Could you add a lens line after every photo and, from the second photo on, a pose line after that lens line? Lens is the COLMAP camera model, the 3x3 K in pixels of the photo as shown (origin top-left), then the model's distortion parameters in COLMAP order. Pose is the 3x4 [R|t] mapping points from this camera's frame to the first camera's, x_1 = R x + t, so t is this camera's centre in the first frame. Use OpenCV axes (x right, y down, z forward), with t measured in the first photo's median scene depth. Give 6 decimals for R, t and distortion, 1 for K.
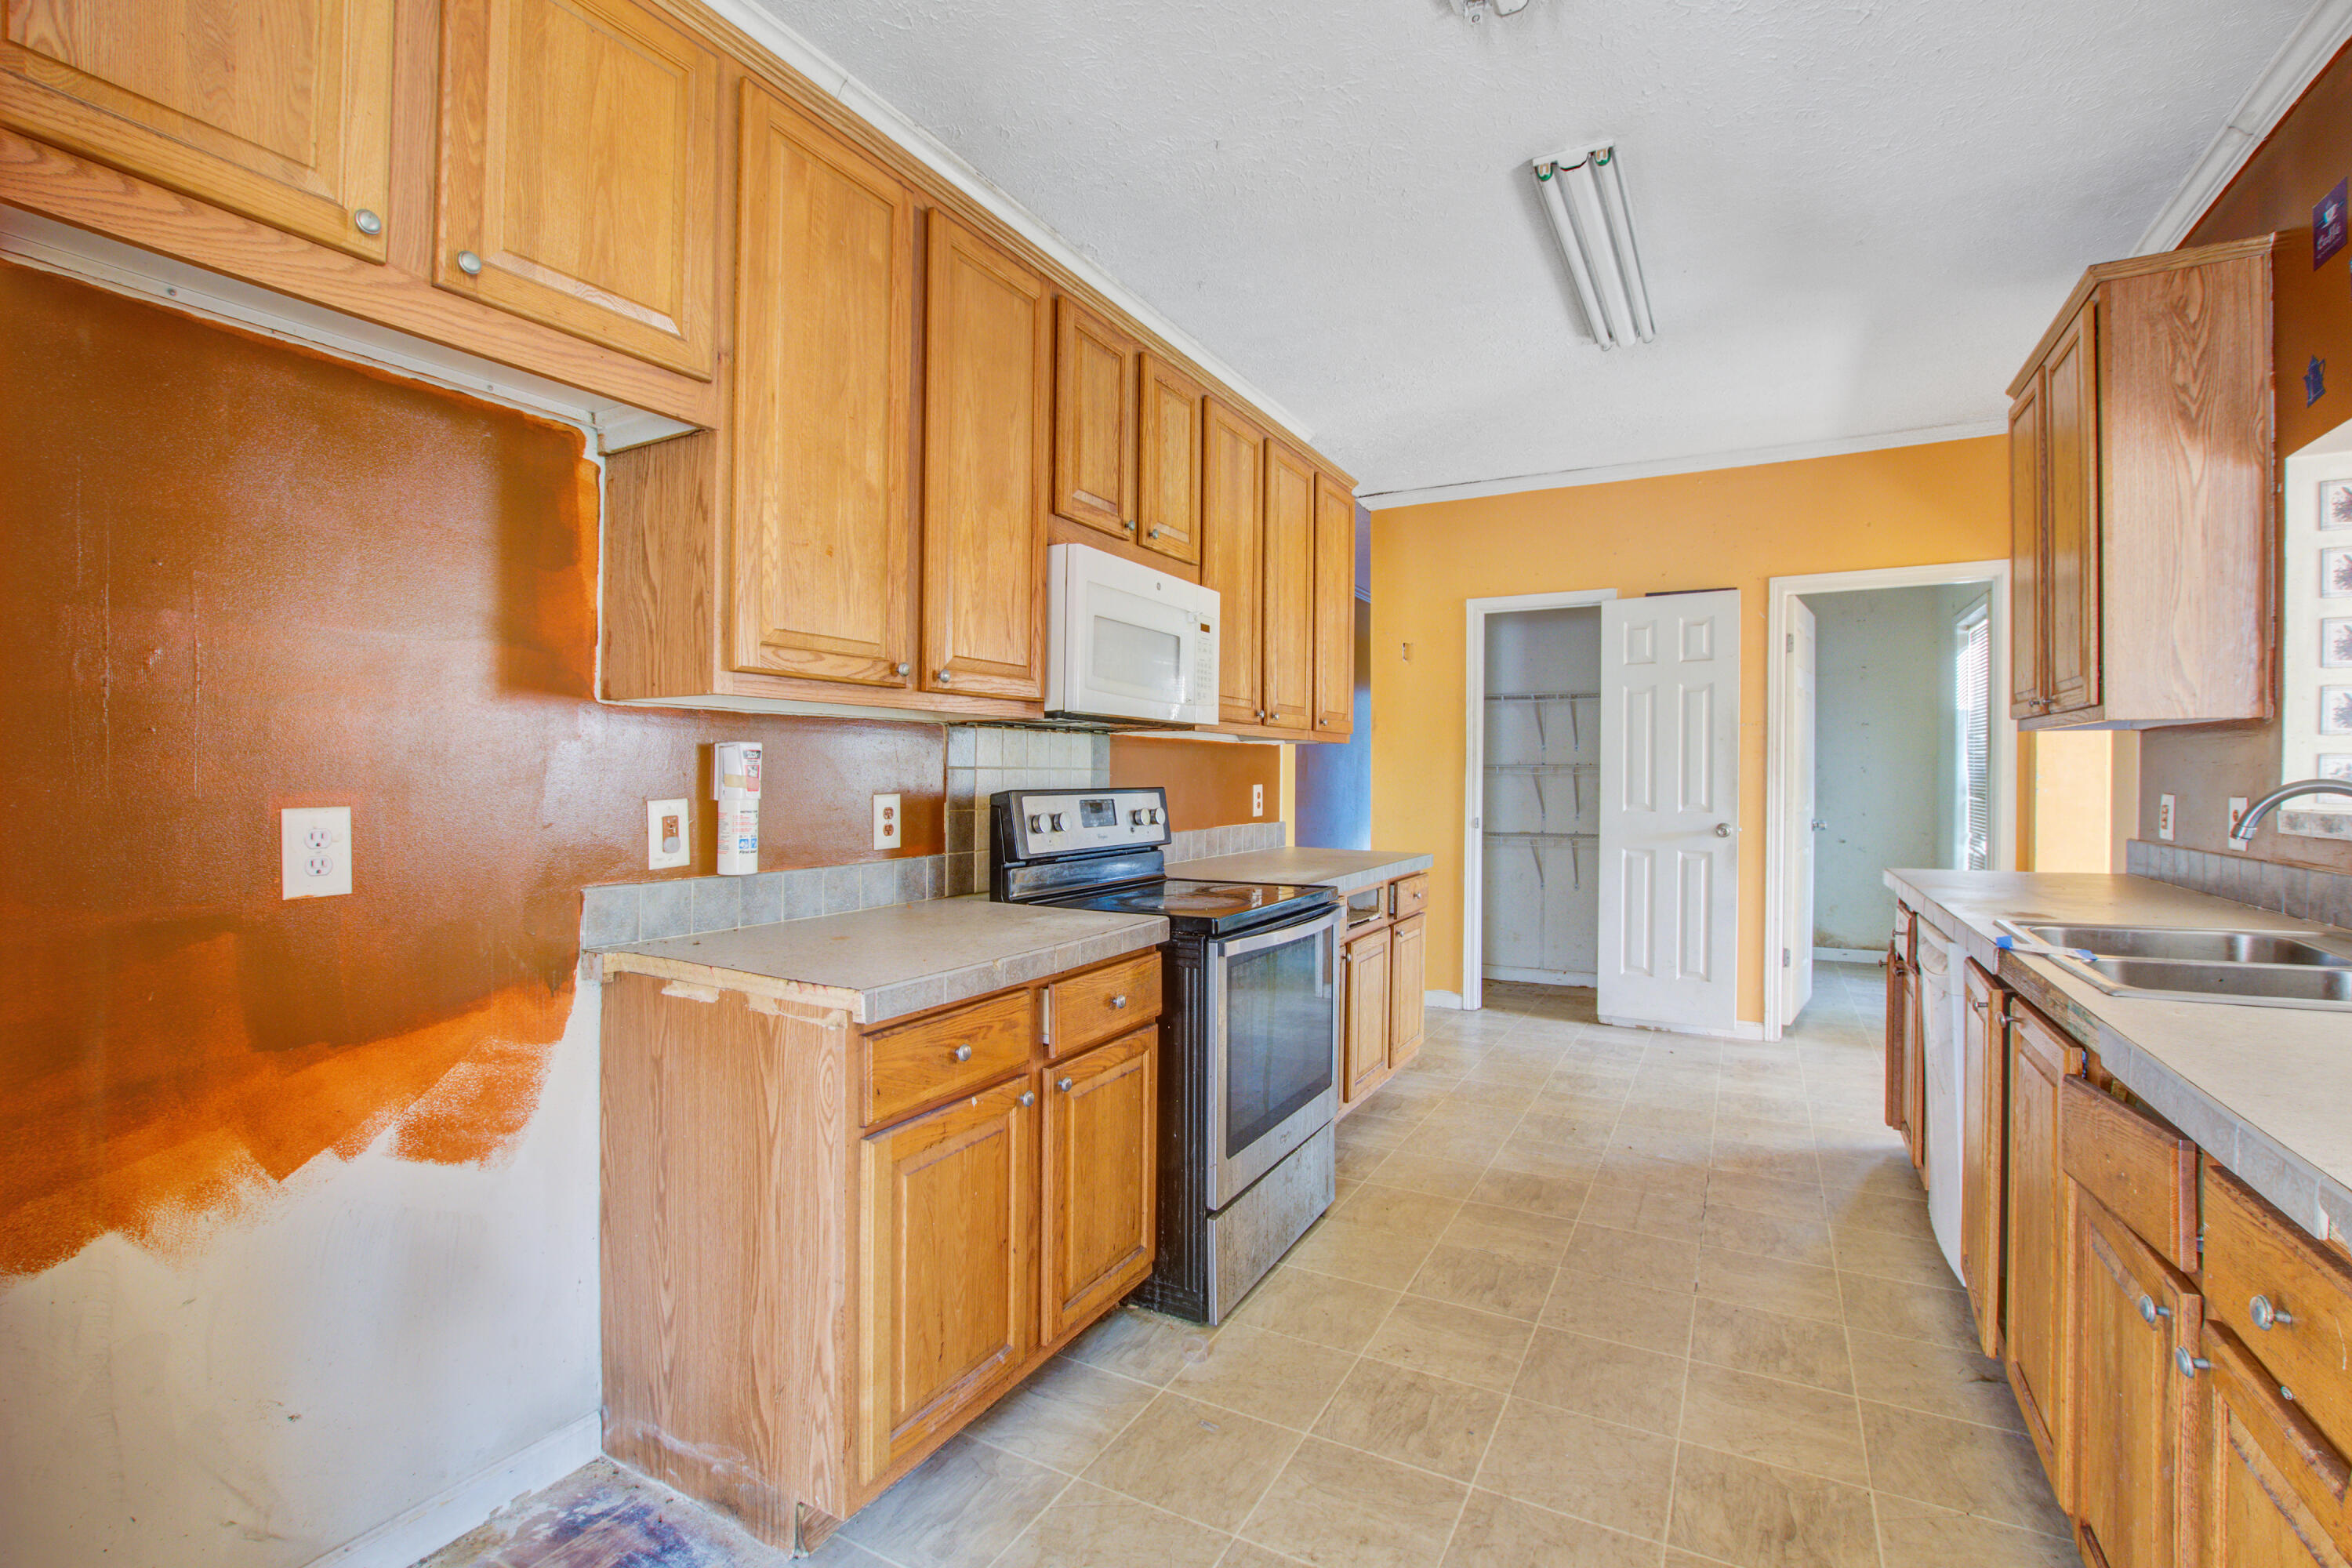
lens RADIAL K [[1048.5, 0, 1178.3], [0, 1048.5, 777.7], [0, 0, 1]] dist [-0.022892, 0.001816]
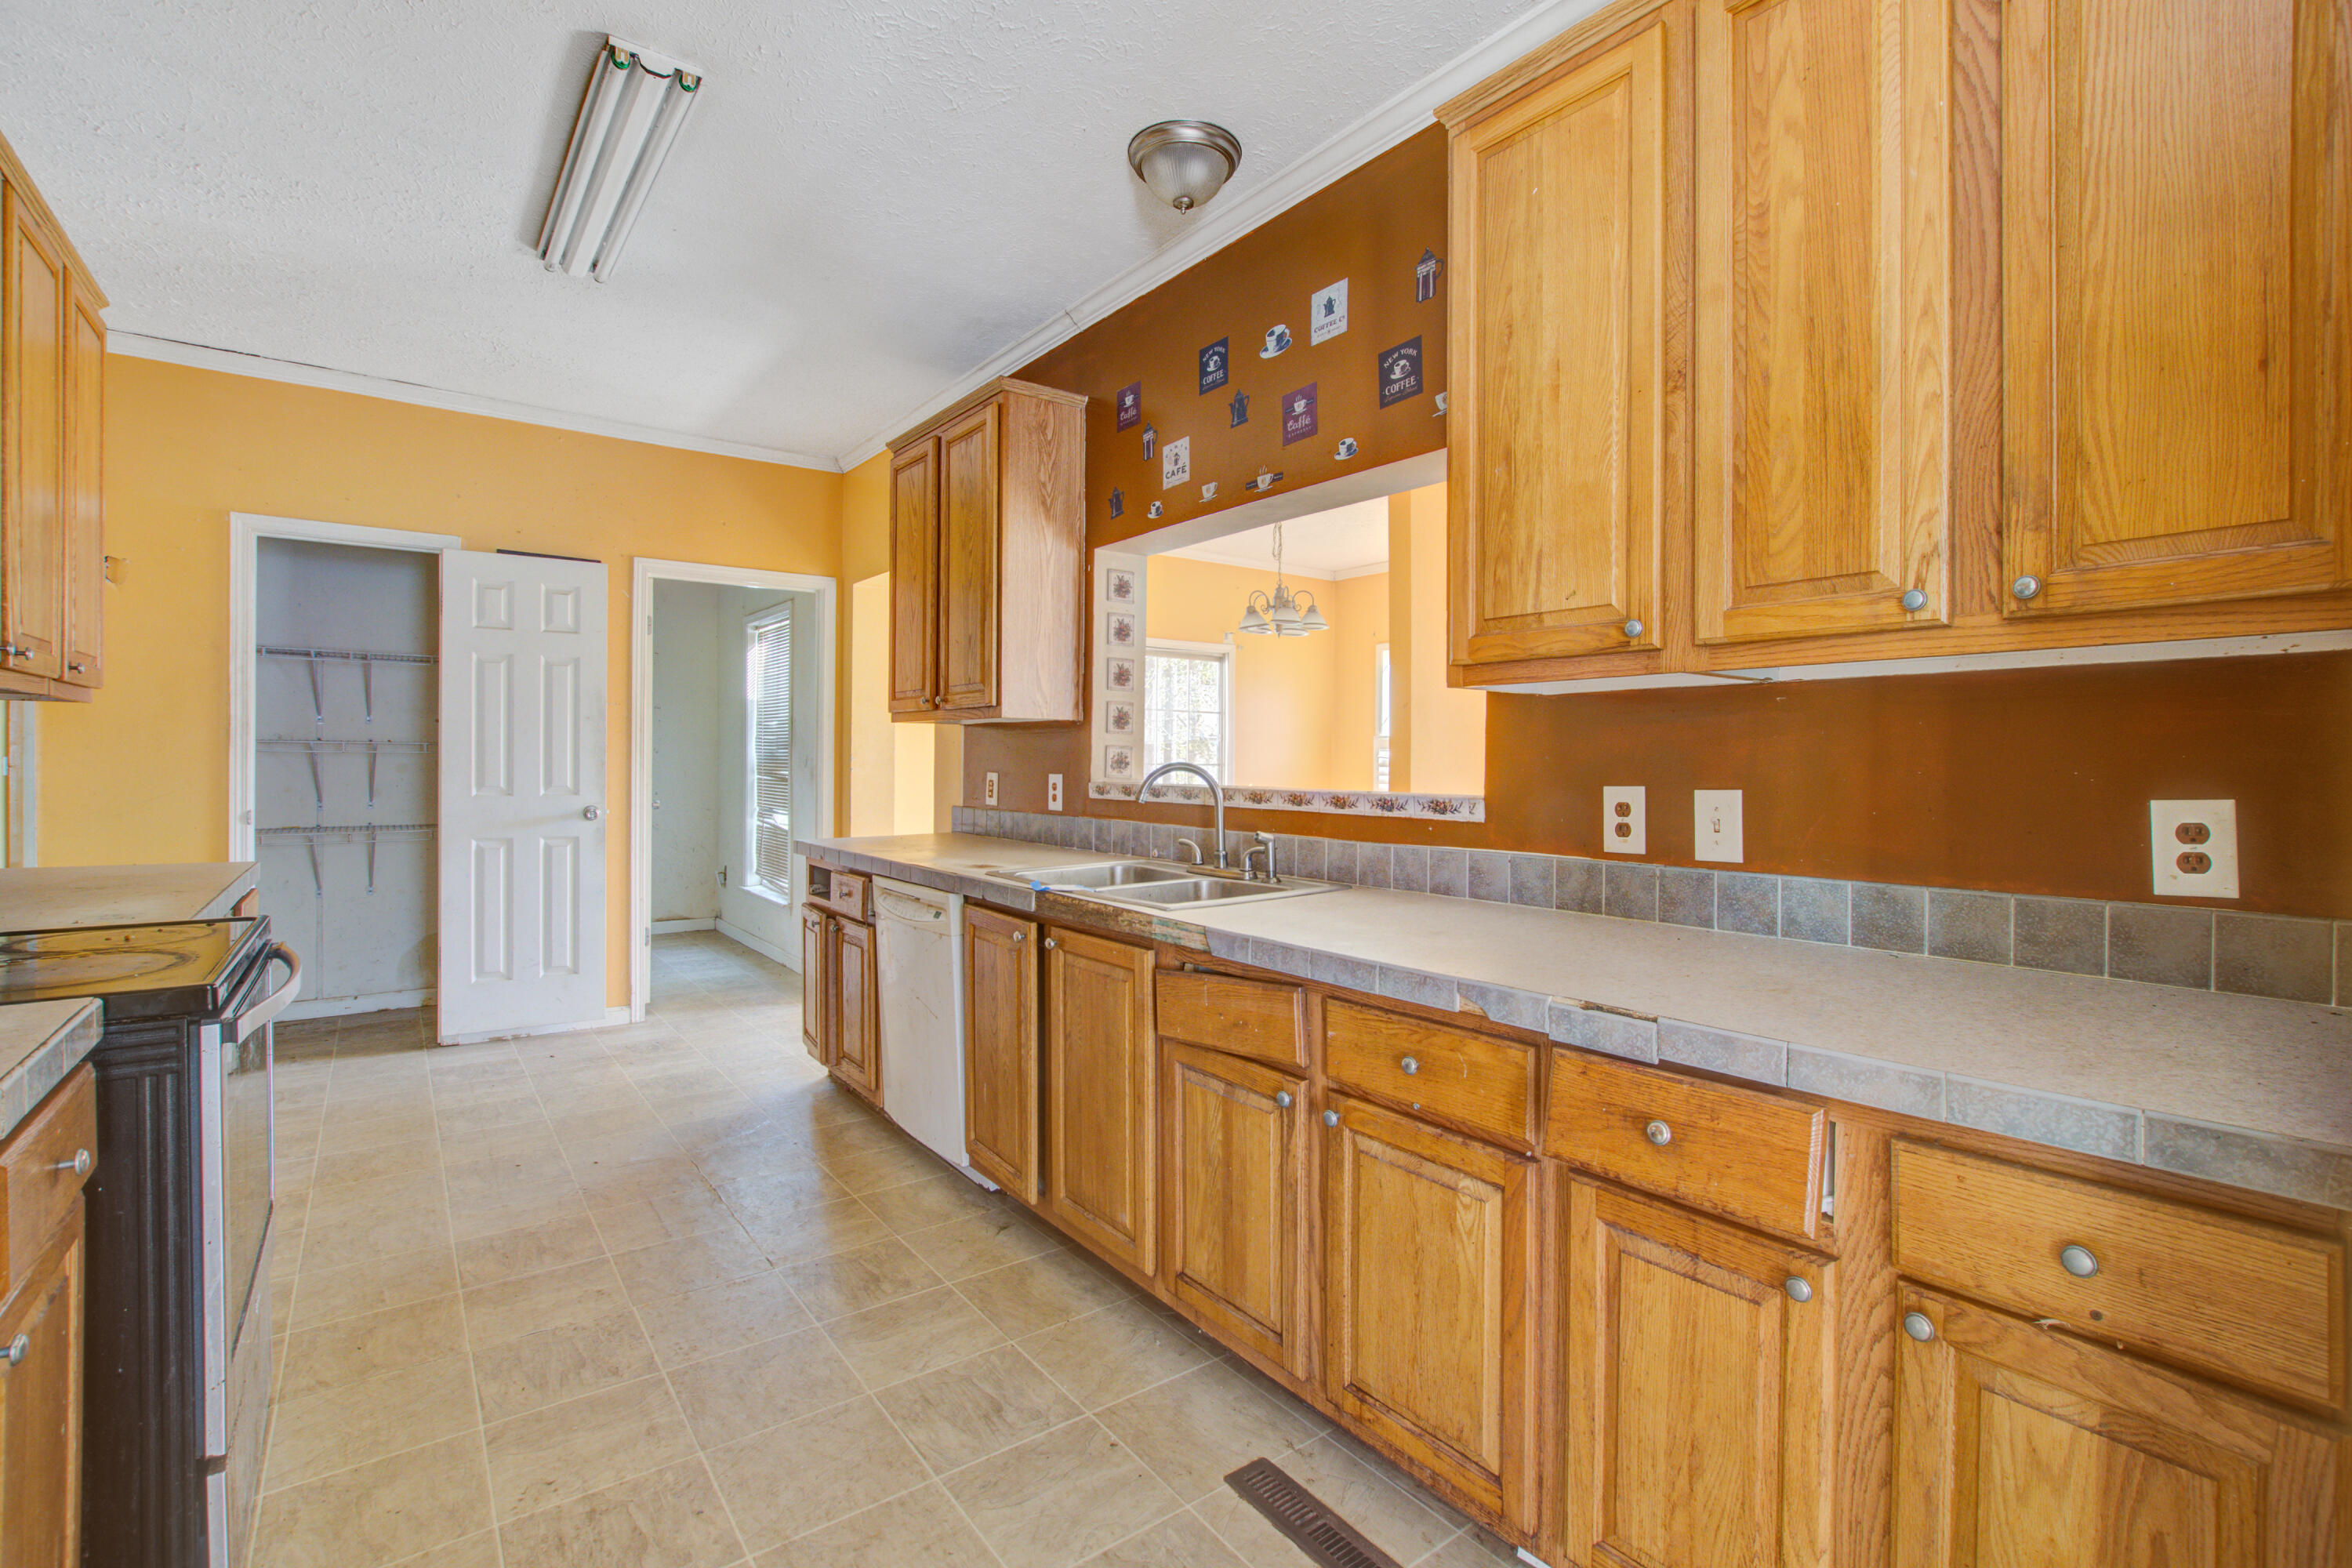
lens RADIAL K [[1048.5, 0, 1178.3], [0, 1048.5, 777.7], [0, 0, 1]] dist [-0.022892, 0.001816]
pose [[0.397540, -0.008522, 0.917545, -0.176556], [-0.006304, 0.999908, 0.012018, 0.003705], [-0.917563, -0.010561, 0.397449, 0.159290]]
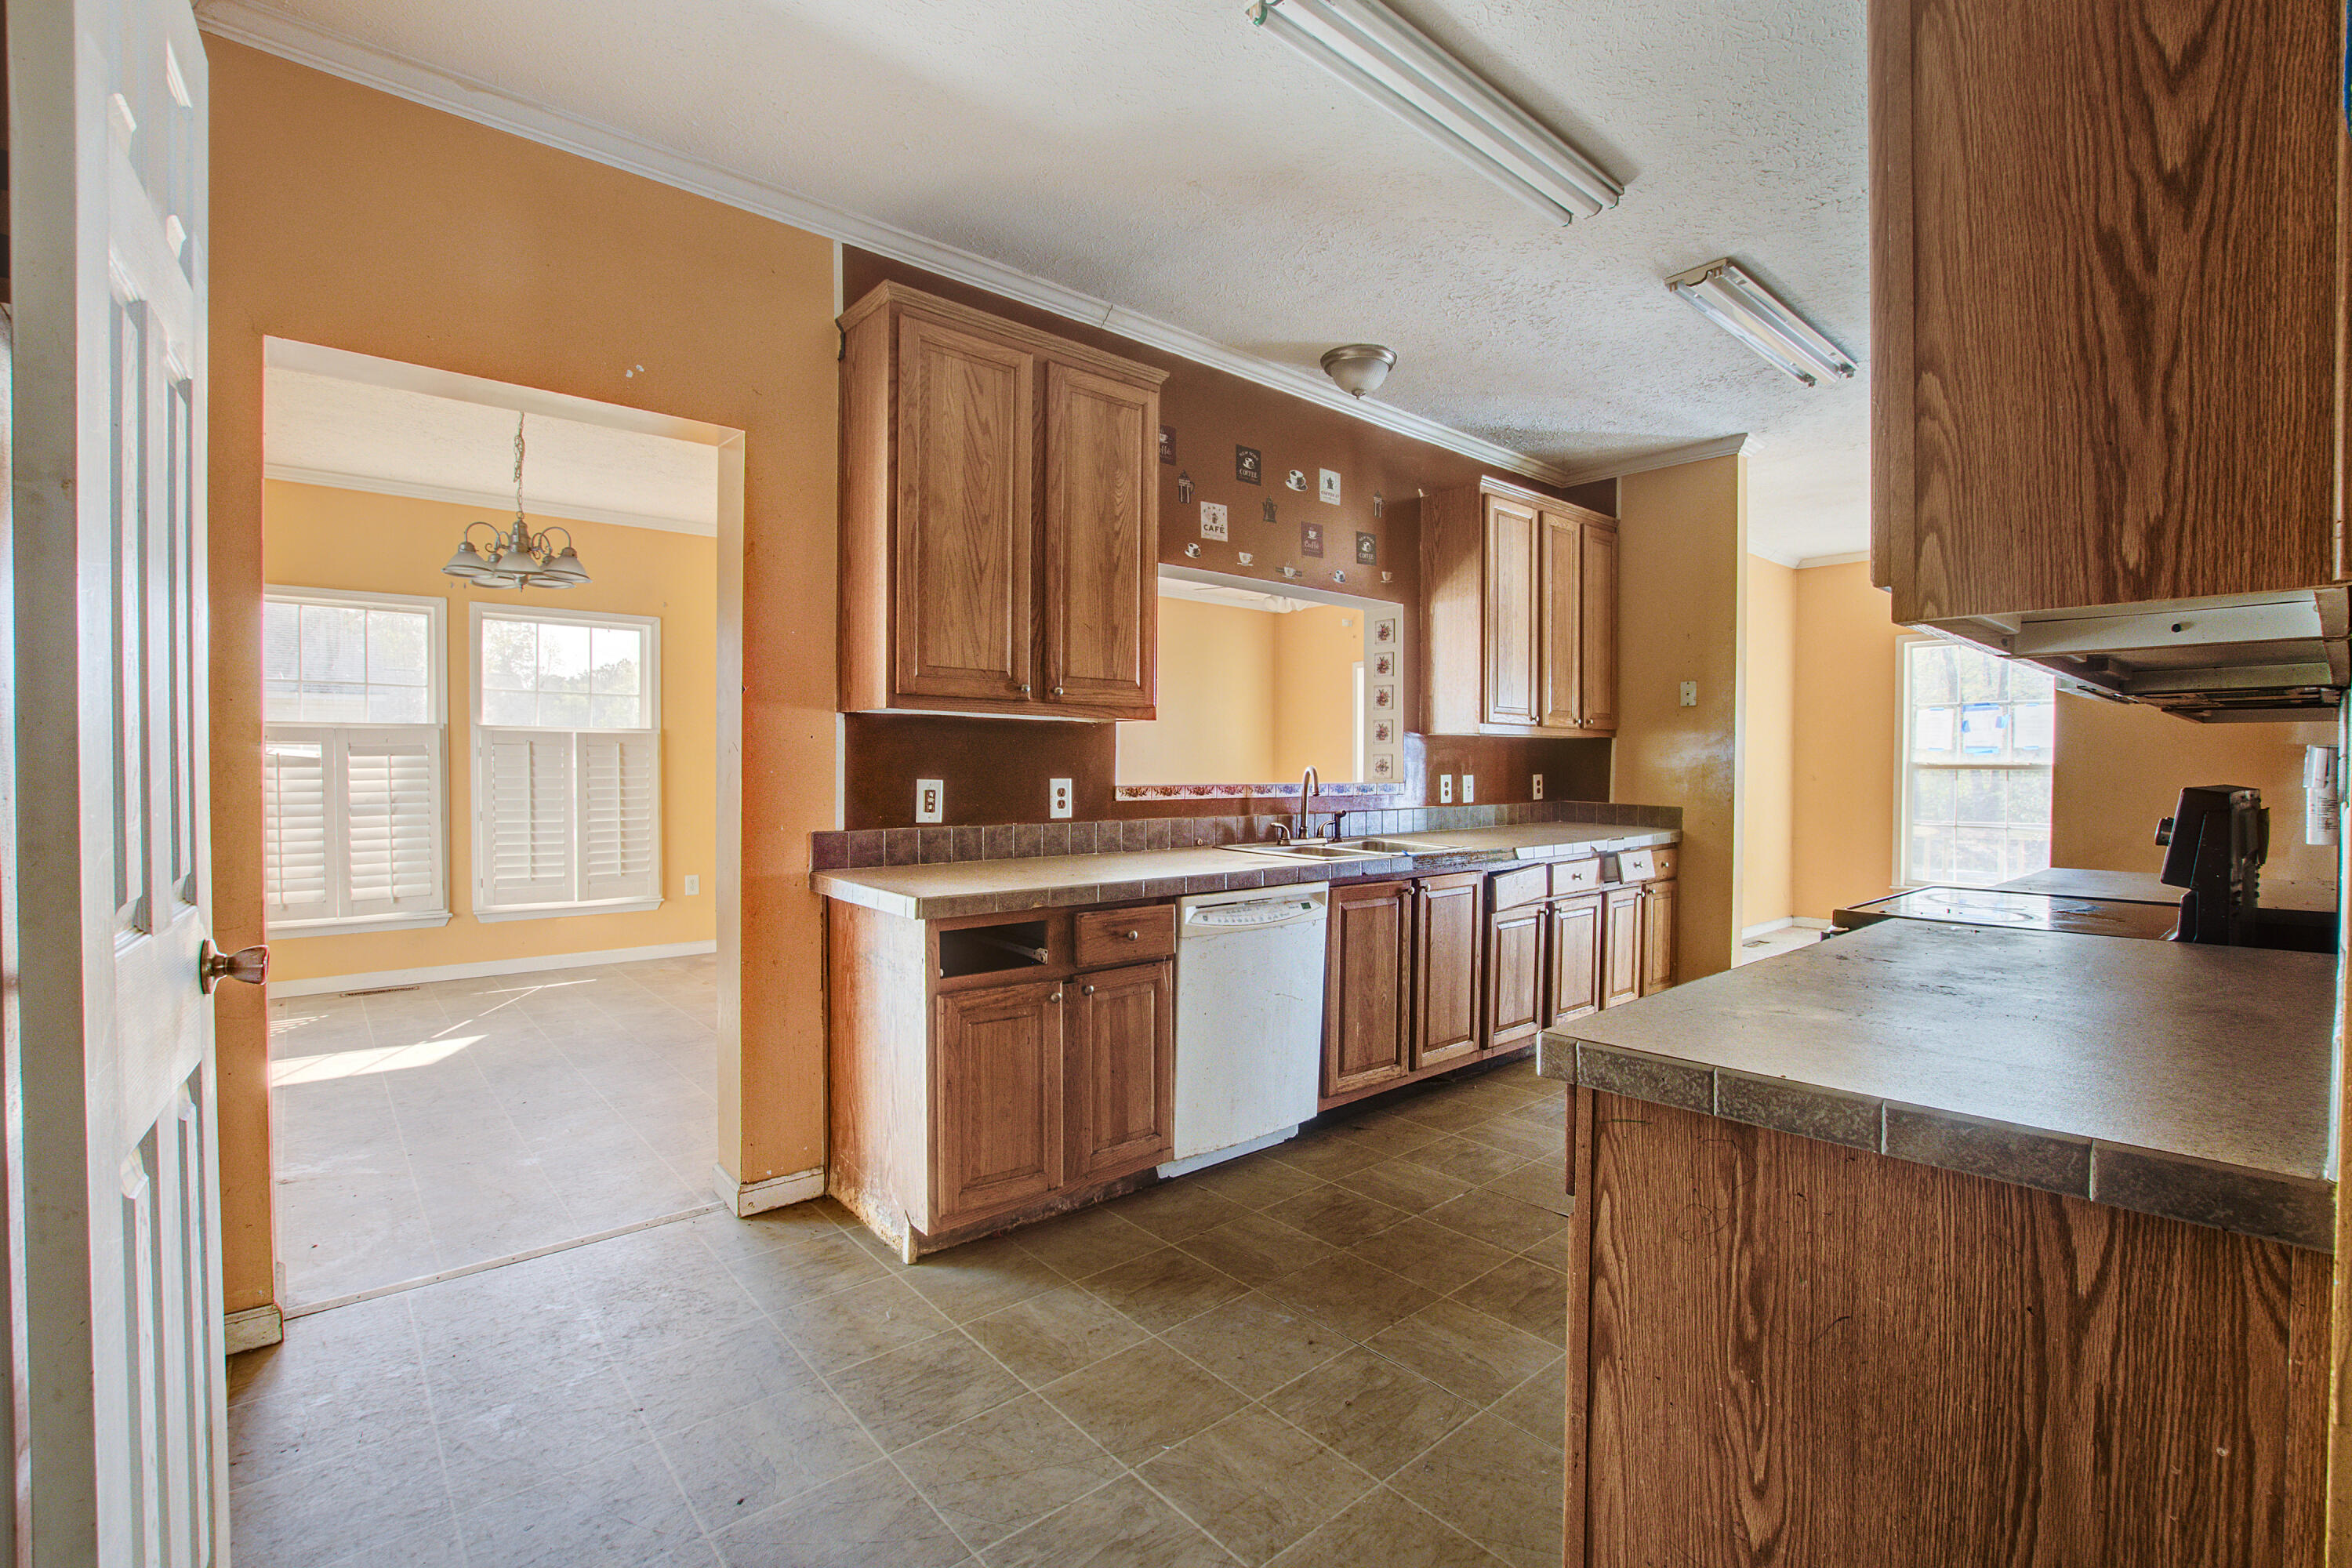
lens RADIAL K [[1048.5, 0, 1178.3], [0, 1048.5, 777.7], [0, 0, 1]] dist [-0.022892, 0.001816]
pose [[-0.937015, -0.014400, 0.348991, 0.263047], [-0.007739, 0.999760, 0.020475, -0.007276], [-0.349203, 0.016484, -0.936902, 1.473846]]
